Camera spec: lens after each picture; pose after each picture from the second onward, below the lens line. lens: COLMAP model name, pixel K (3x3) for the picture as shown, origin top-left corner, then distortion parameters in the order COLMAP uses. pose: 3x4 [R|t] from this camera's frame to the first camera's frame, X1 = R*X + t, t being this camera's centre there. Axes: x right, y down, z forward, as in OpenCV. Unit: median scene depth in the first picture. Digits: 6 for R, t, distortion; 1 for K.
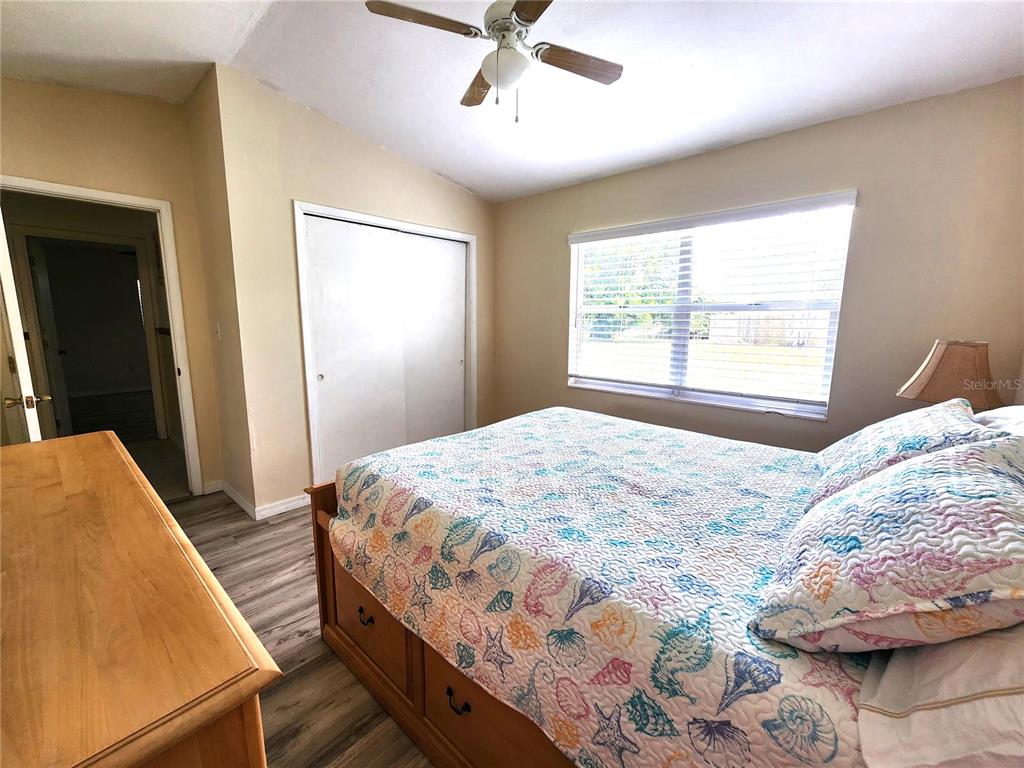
lens RADIAL K [[420.8, 0, 509.7], [0, 420.8, 382.4], [0, 0, 1]] dist [-0.001578, 0.000462]
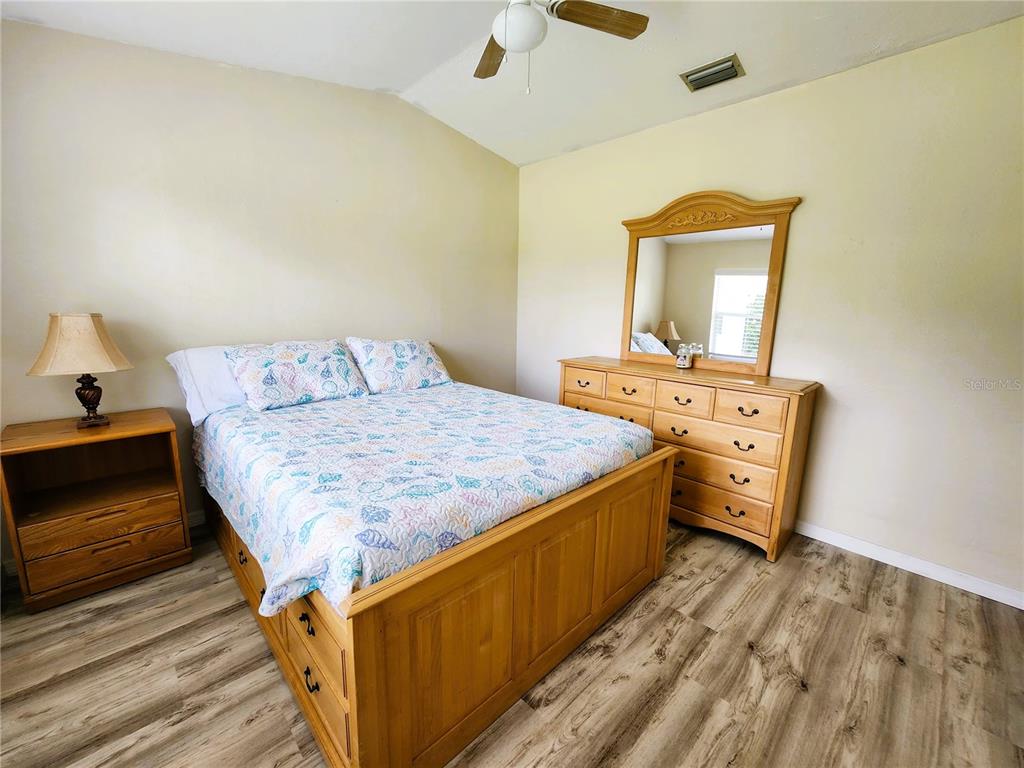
lens RADIAL K [[420.8, 0, 509.7], [0, 420.8, 382.4], [0, 0, 1]] dist [-0.001578, 0.000462]
pose [[-0.997467, -0.038004, 0.060125, -0.056669], [-0.015551, 0.941367, 0.337026, -0.274967], [-0.069408, 0.335238, -0.939573, 1.773941]]
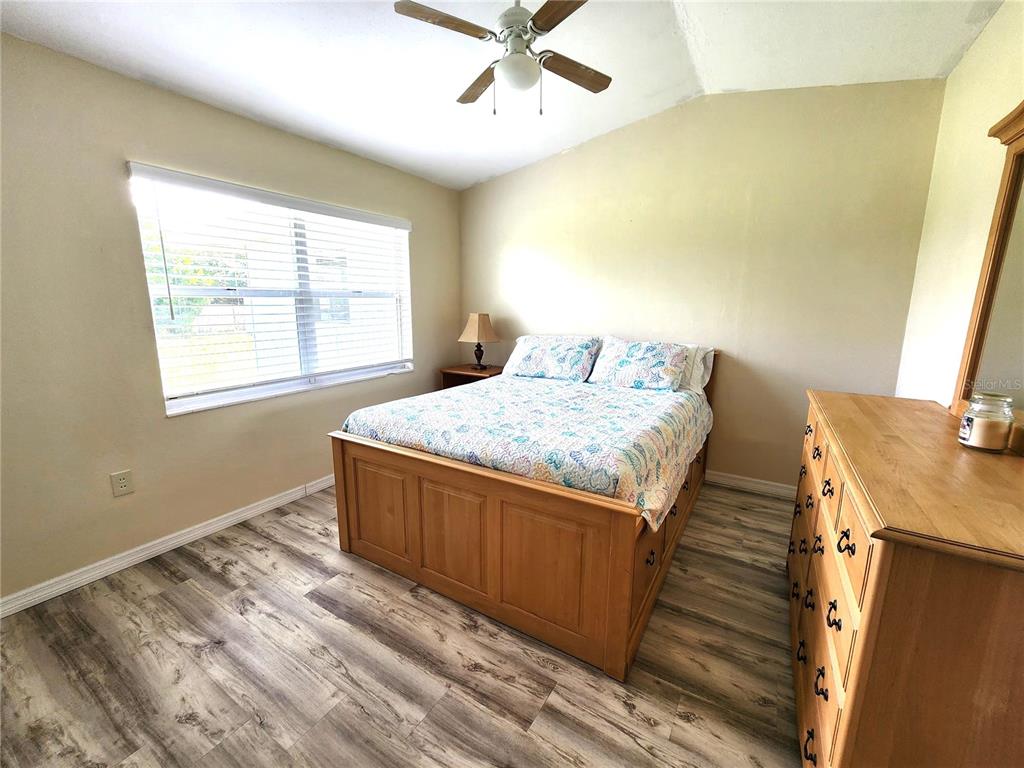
lens RADIAL K [[420.8, 0, 509.7], [0, 420.8, 382.4], [0, 0, 1]] dist [-0.001578, 0.000462]
pose [[-0.181136, -0.183923, 0.966107, -0.999993], [0.152677, 0.965187, 0.212374, -0.173177], [-0.971535, 0.185971, -0.146749, 1.109839]]
